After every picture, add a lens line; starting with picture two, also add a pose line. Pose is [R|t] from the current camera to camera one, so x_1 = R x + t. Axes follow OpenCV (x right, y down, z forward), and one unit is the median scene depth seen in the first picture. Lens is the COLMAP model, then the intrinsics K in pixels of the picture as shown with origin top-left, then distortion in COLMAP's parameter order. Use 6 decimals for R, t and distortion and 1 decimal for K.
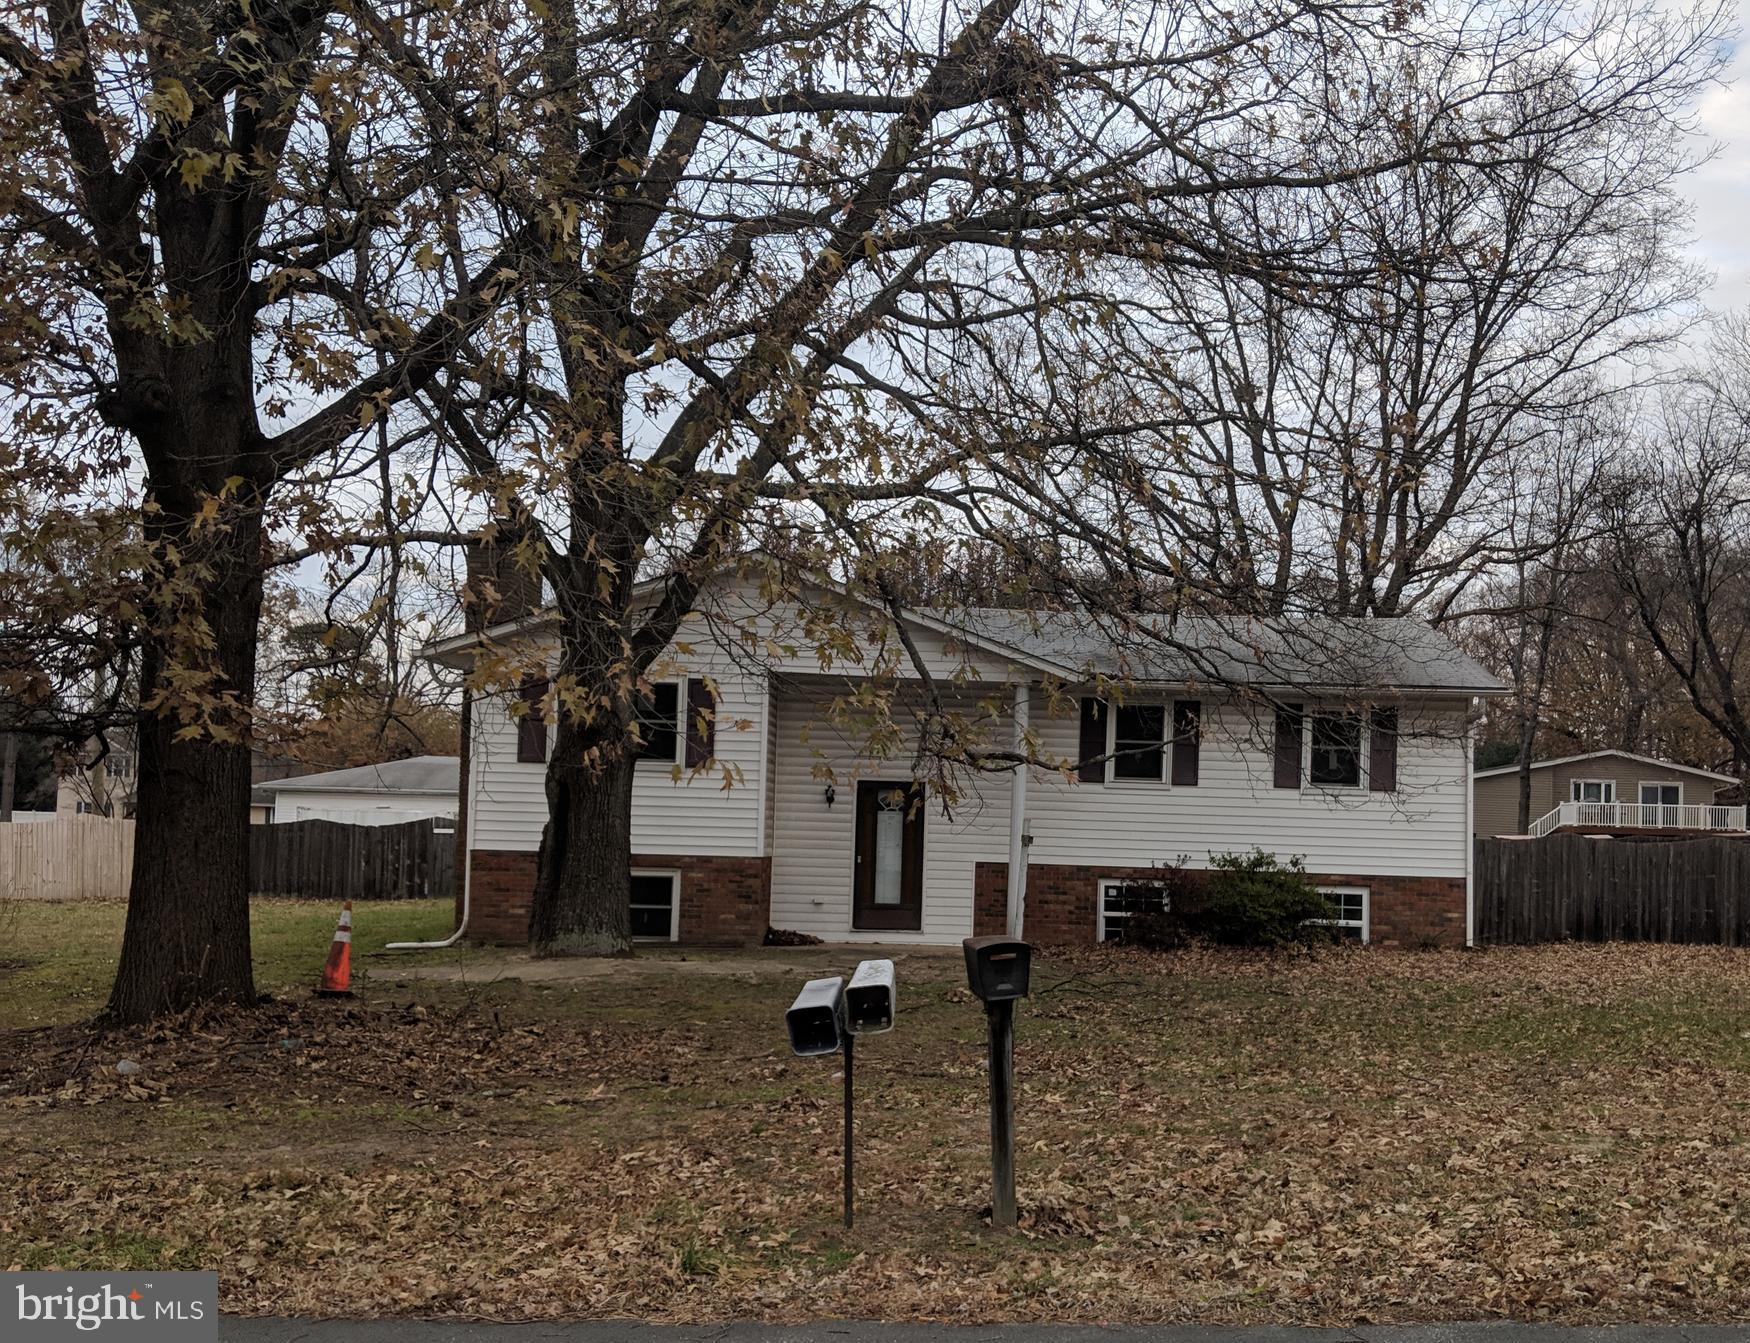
lens RADIAL K [[2136.5, 0, 875.4], [0, 2136.5, 670.5], [0, 0, 1]] dist [0.096175, 0.000000]
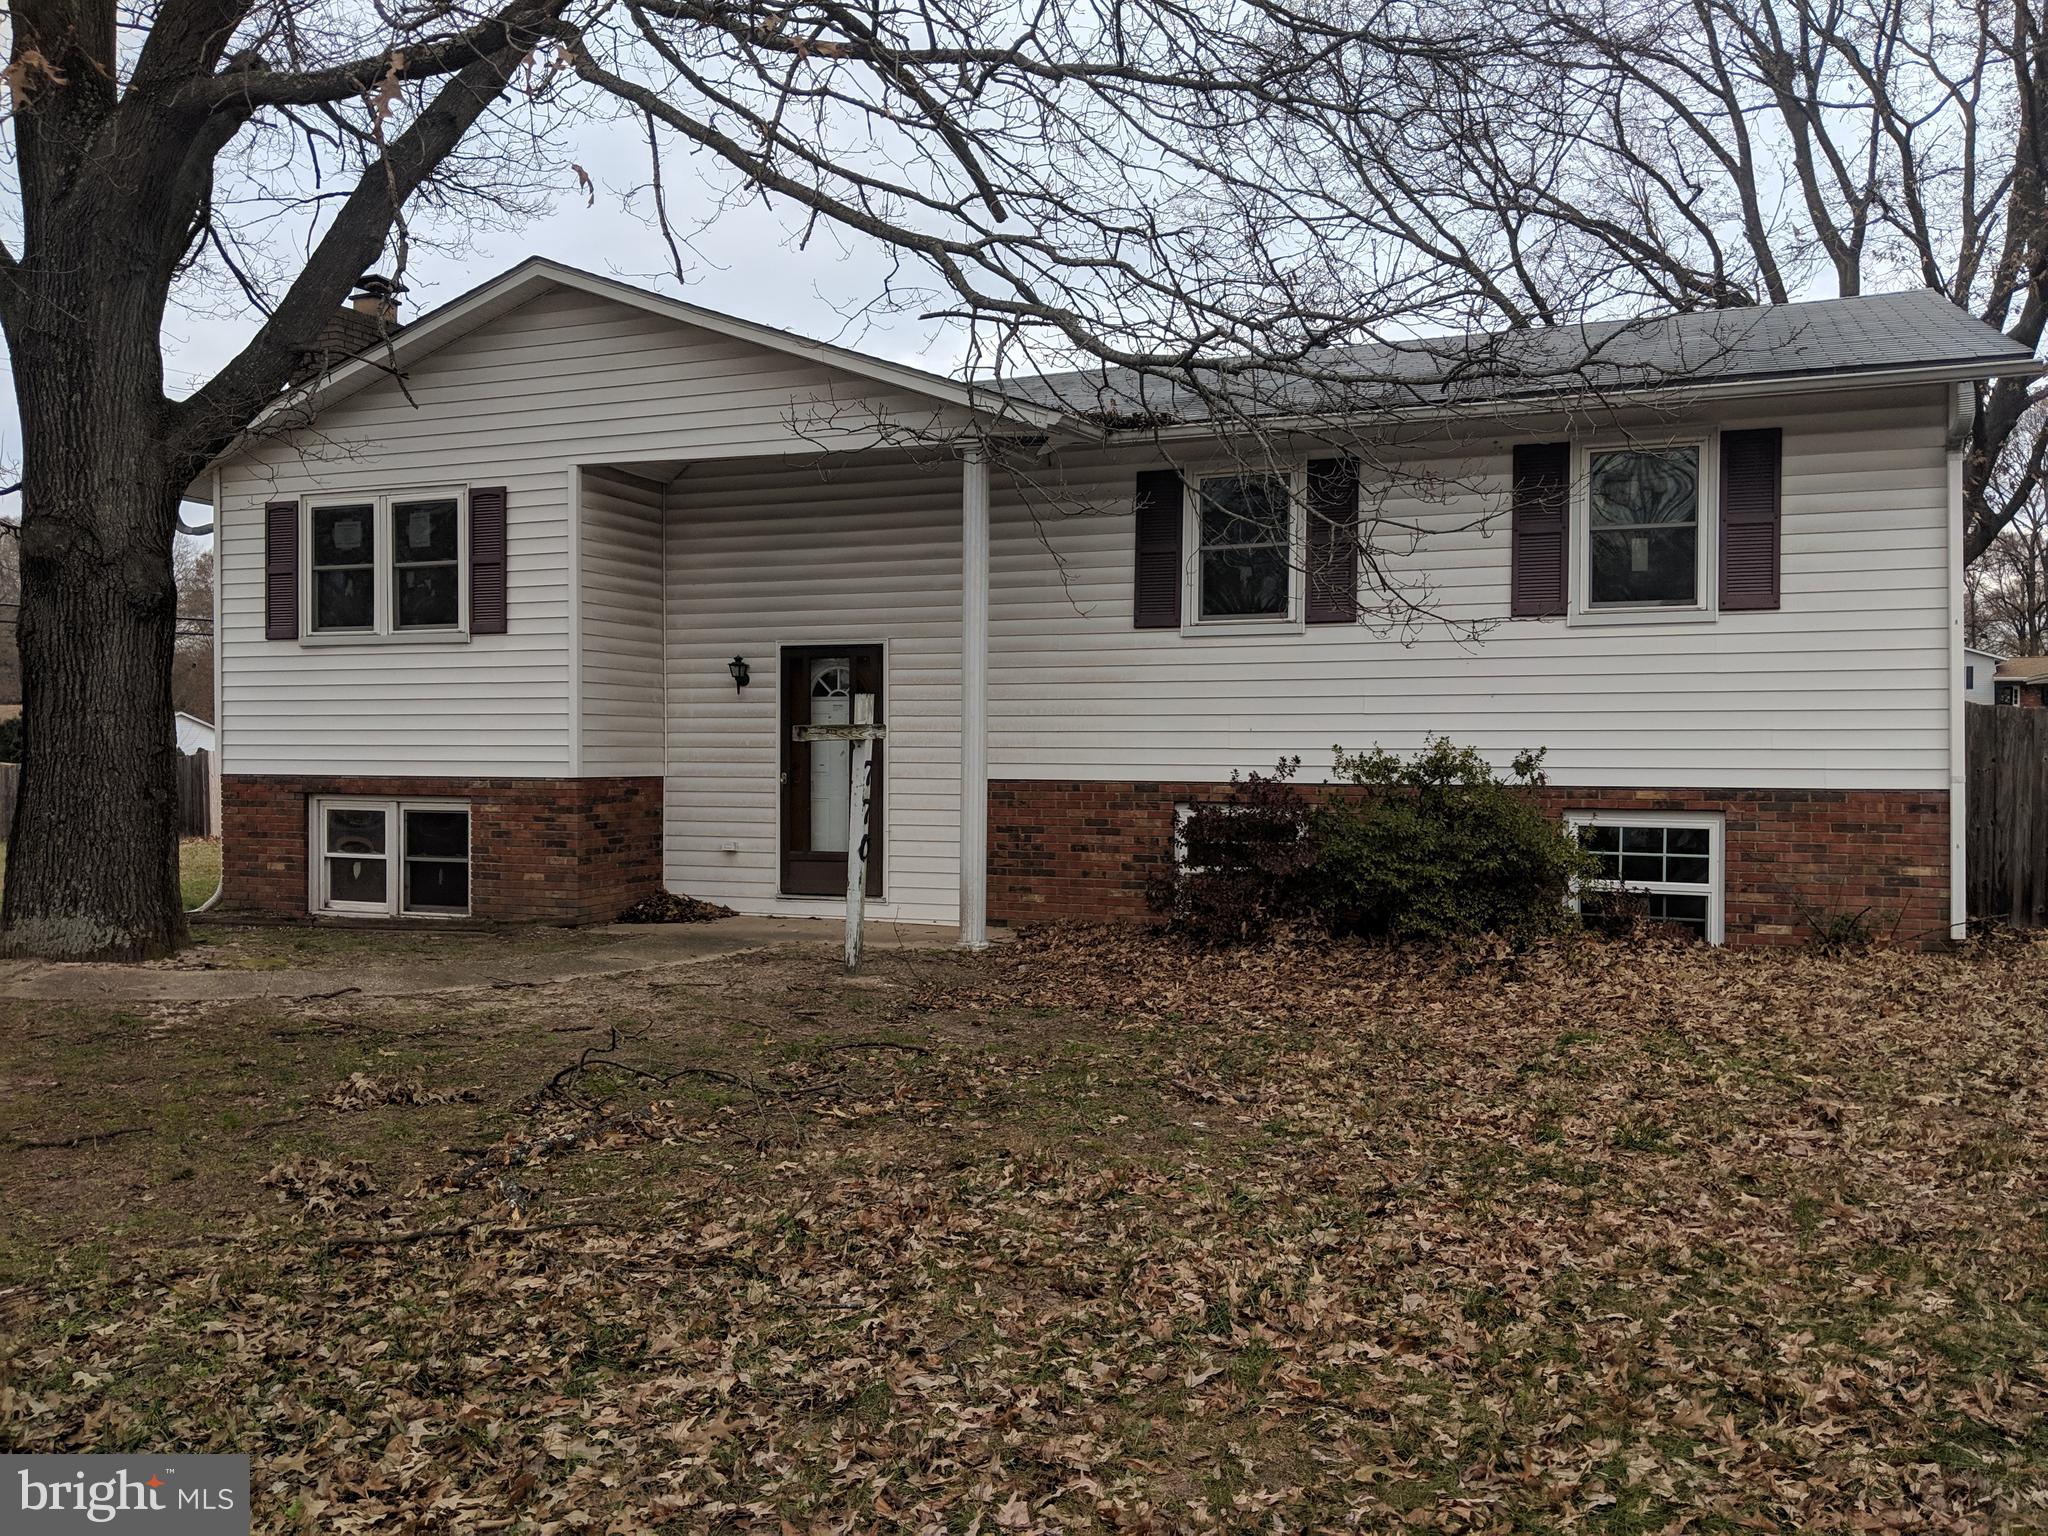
lens RADIAL K [[1641.9, 0, 1022.6], [0, 1641.9, 771.5], [0, 0, 1]] dist [0.055452, -0.108645]
pose [[0.907574, -0.021936, -0.419319, 0.243700], [0.055722, 0.996094, 0.068497, 0.058624], [0.416179, -0.085531, 0.905251, 0.612392]]
